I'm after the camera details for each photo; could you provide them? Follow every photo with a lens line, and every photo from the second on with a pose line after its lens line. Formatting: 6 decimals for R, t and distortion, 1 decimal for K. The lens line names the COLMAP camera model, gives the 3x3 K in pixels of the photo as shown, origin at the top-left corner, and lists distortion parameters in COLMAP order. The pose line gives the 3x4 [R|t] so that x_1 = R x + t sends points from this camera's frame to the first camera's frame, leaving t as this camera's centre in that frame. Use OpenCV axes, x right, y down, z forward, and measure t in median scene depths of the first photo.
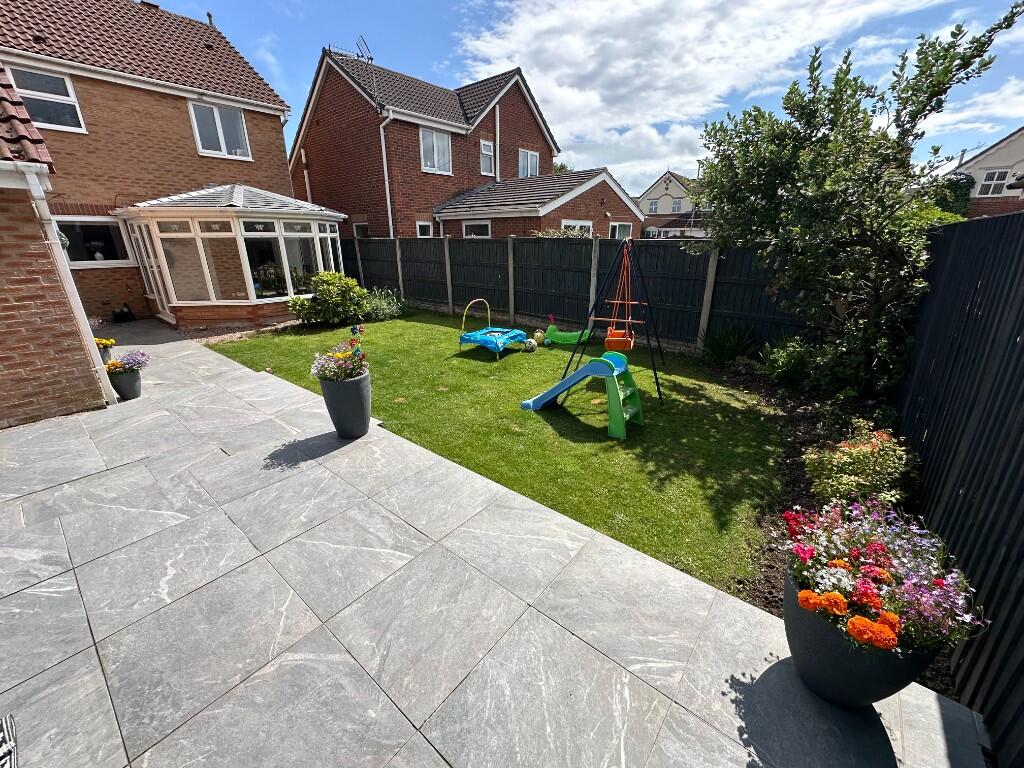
lens RADIAL K [[407.9, 0, 517.1], [0, 407.9, 384.4], [0, 0, 1]] dist [-0.010336, 0.002603]
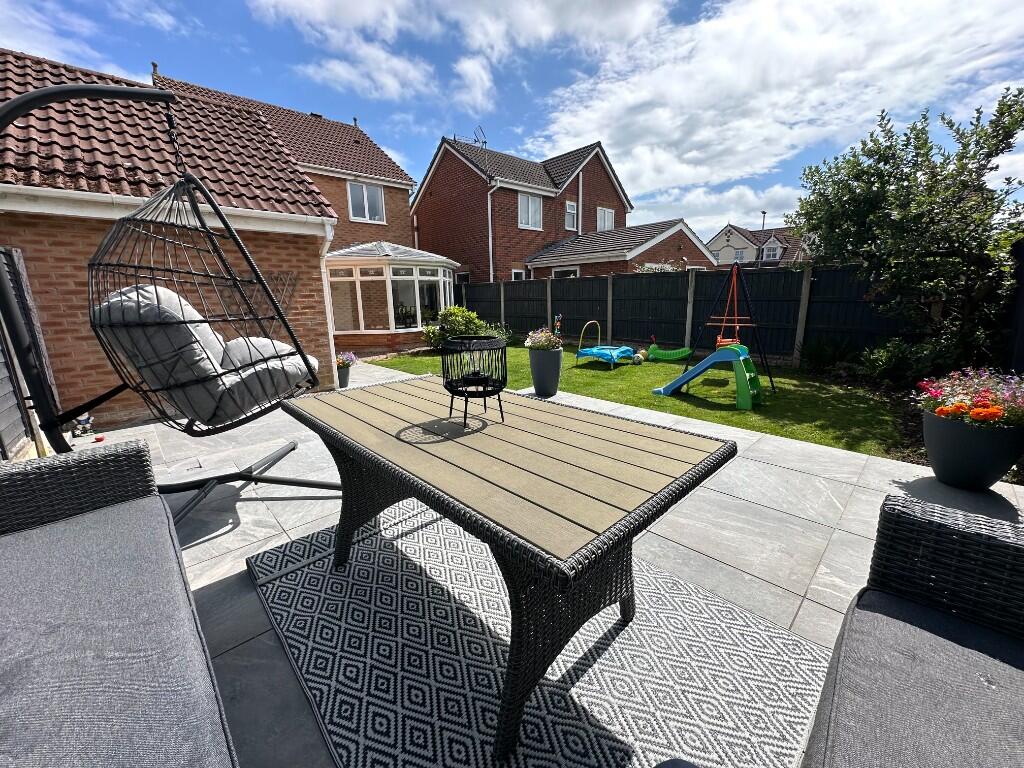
lens RADIAL K [[407.9, 0, 517.1], [0, 407.9, 384.4], [0, 0, 1]] dist [-0.010336, 0.002603]
pose [[0.991960, 0.007543, -0.126325, -0.105132], [-0.023687, 0.991647, -0.126789, 0.084592], [0.124313, 0.128762, 0.983853, -0.113777]]
